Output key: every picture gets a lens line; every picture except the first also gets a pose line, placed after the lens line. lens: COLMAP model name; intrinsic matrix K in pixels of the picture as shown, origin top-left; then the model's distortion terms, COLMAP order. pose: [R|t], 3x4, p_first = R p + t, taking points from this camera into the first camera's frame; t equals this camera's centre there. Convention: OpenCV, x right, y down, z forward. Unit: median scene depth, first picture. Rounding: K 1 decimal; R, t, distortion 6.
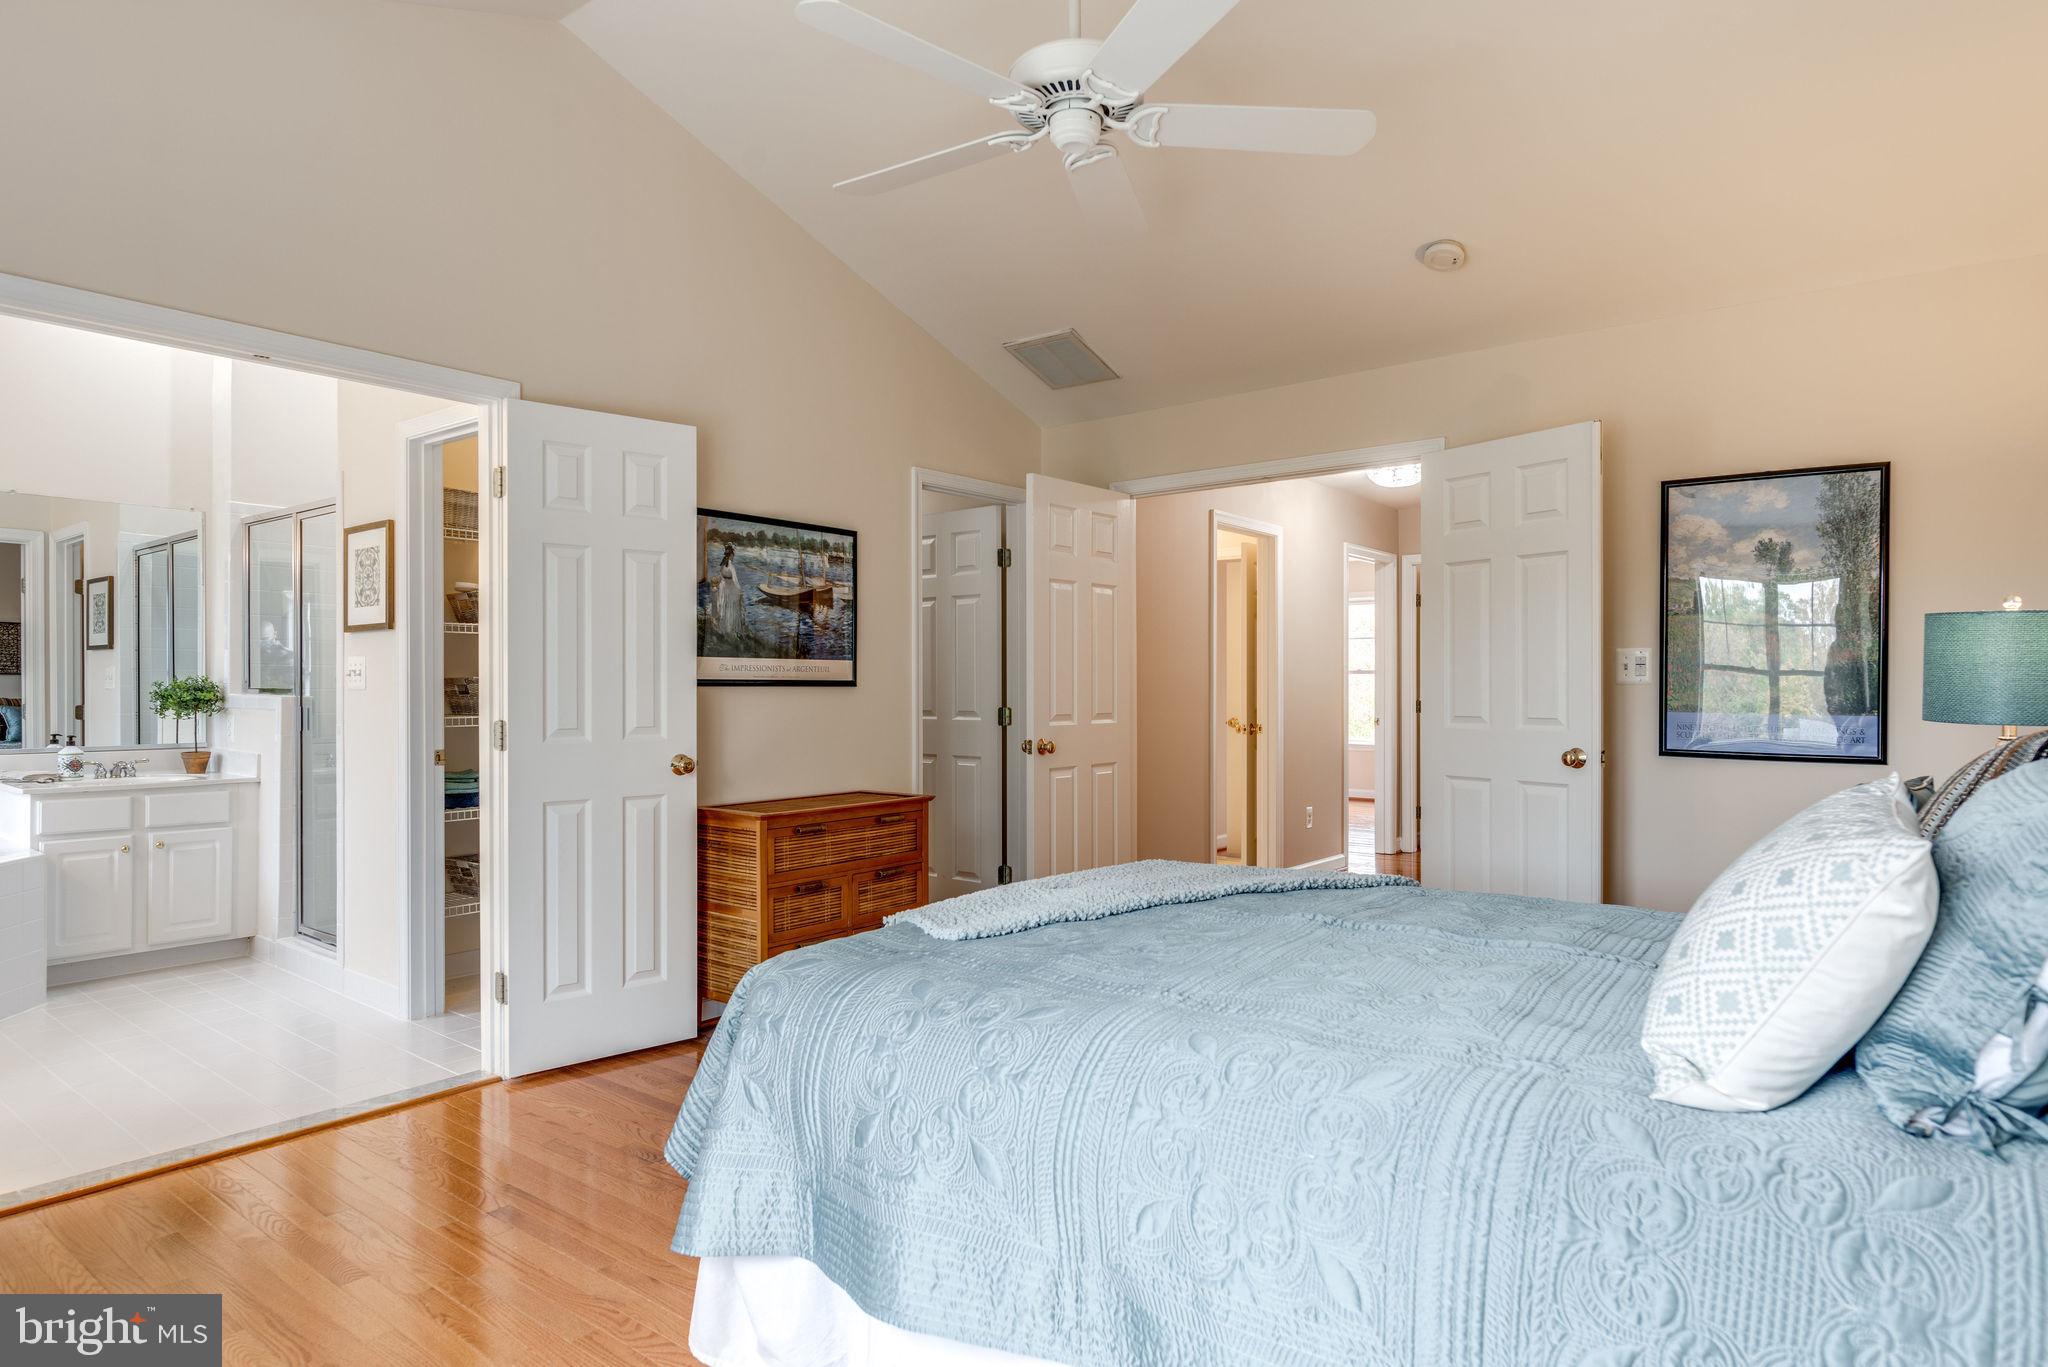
lens RADIAL K [[1169.2, 0, 1030.2], [0, 1169.2, 691.0], [0, 0, 1]] dist [-0.008098, 0.003559]
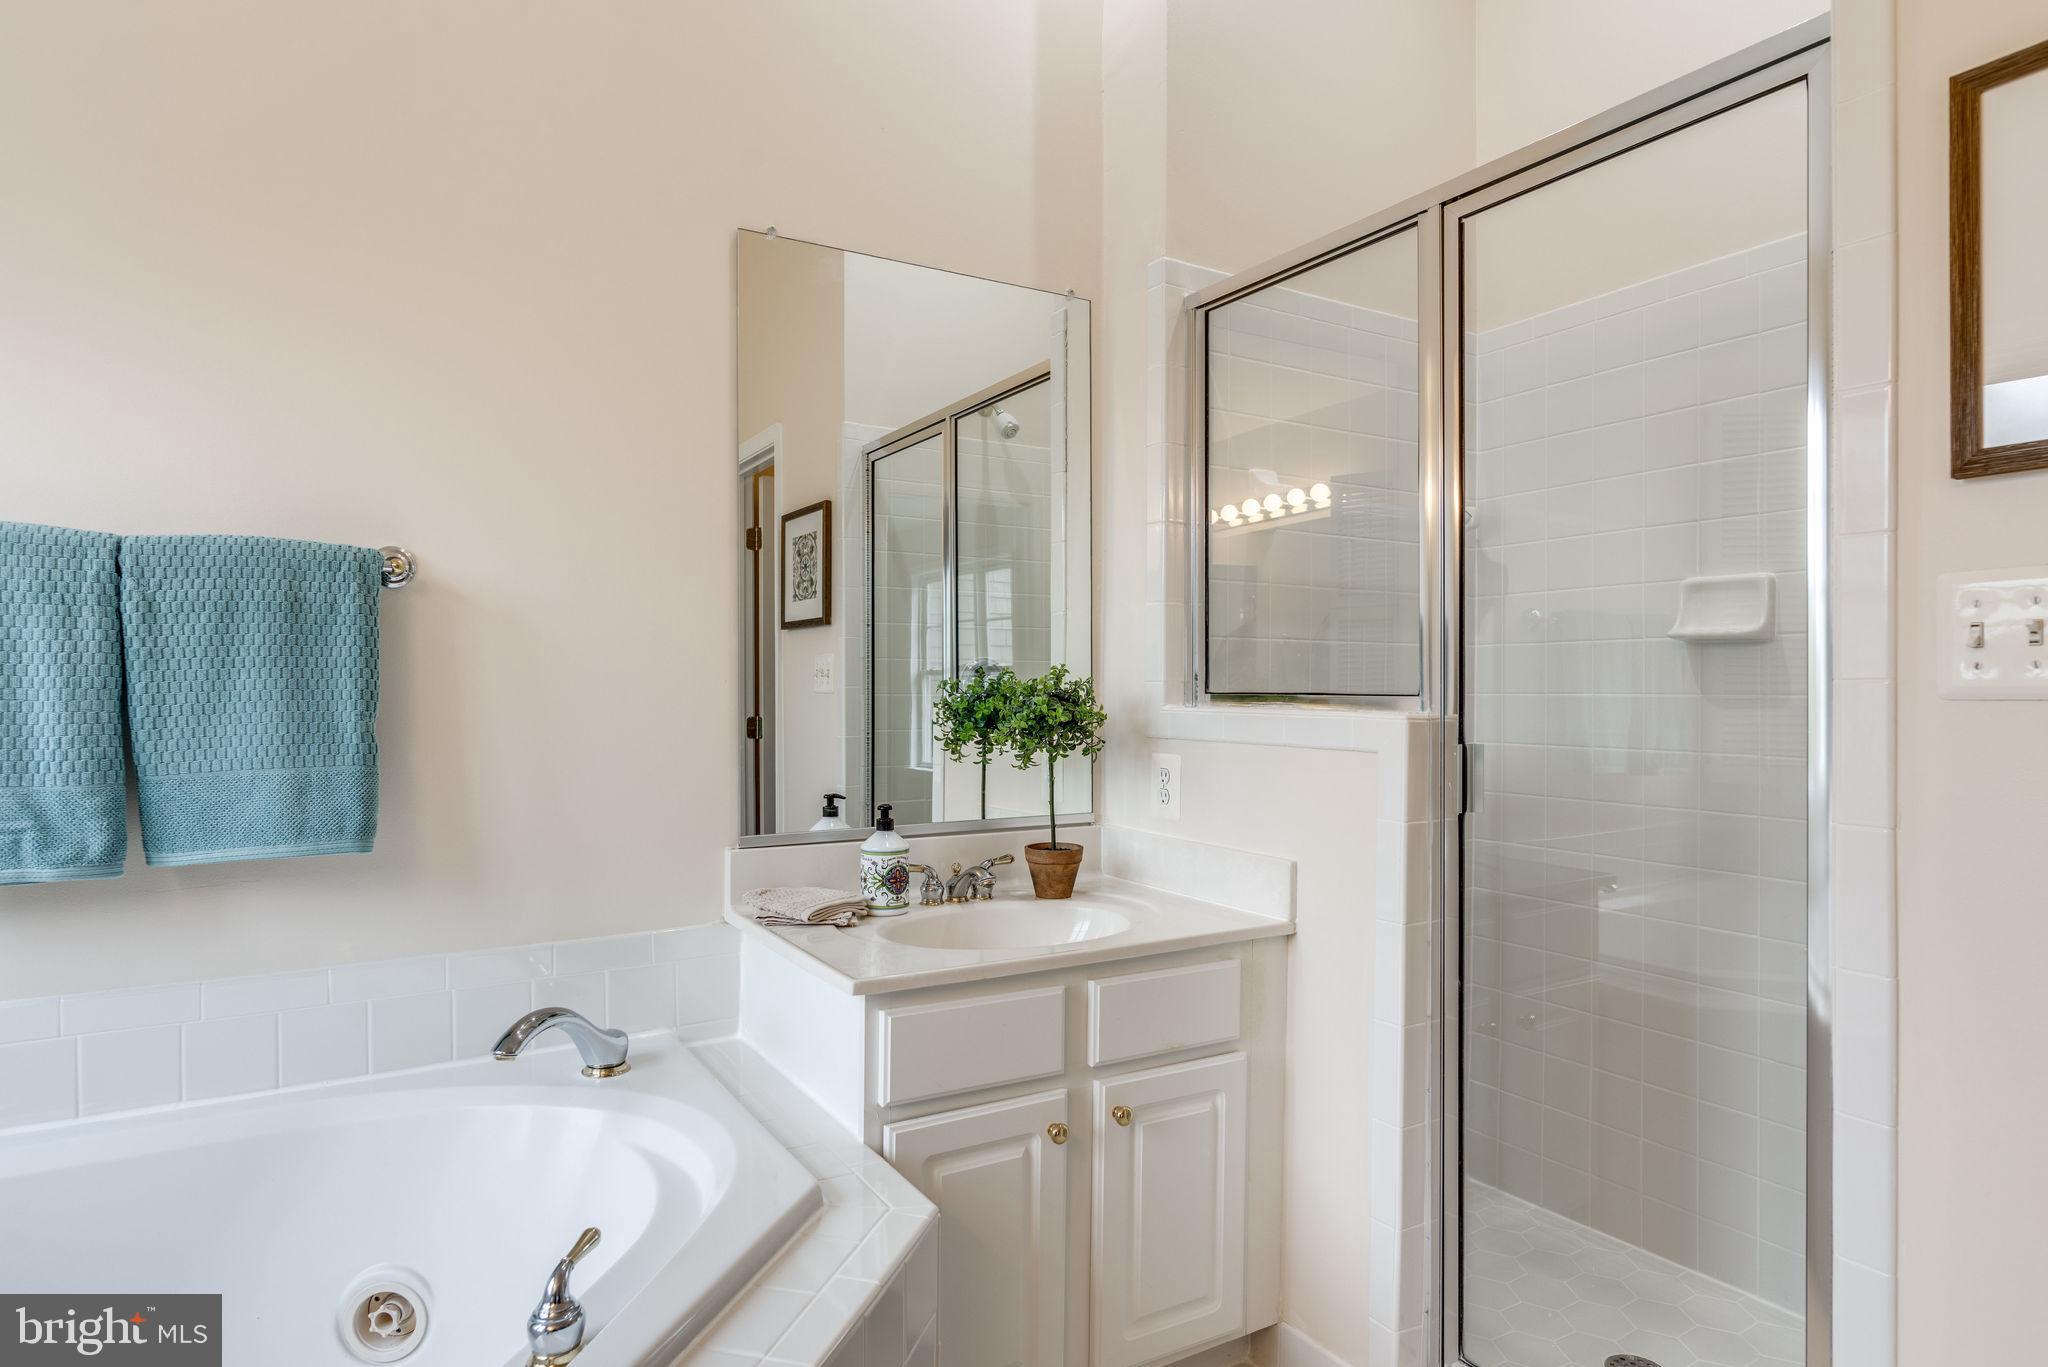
lens RADIAL K [[1169.2, 0, 1030.2], [0, 1169.2, 691.0], [0, 0, 1]] dist [-0.008098, 0.003559]
pose [[0.935884, 0.002312, -0.352302, -0.622216], [-0.003352, 0.999992, -0.002341, -0.001977], [0.352293, 0.003371, 0.935884, 0.620183]]
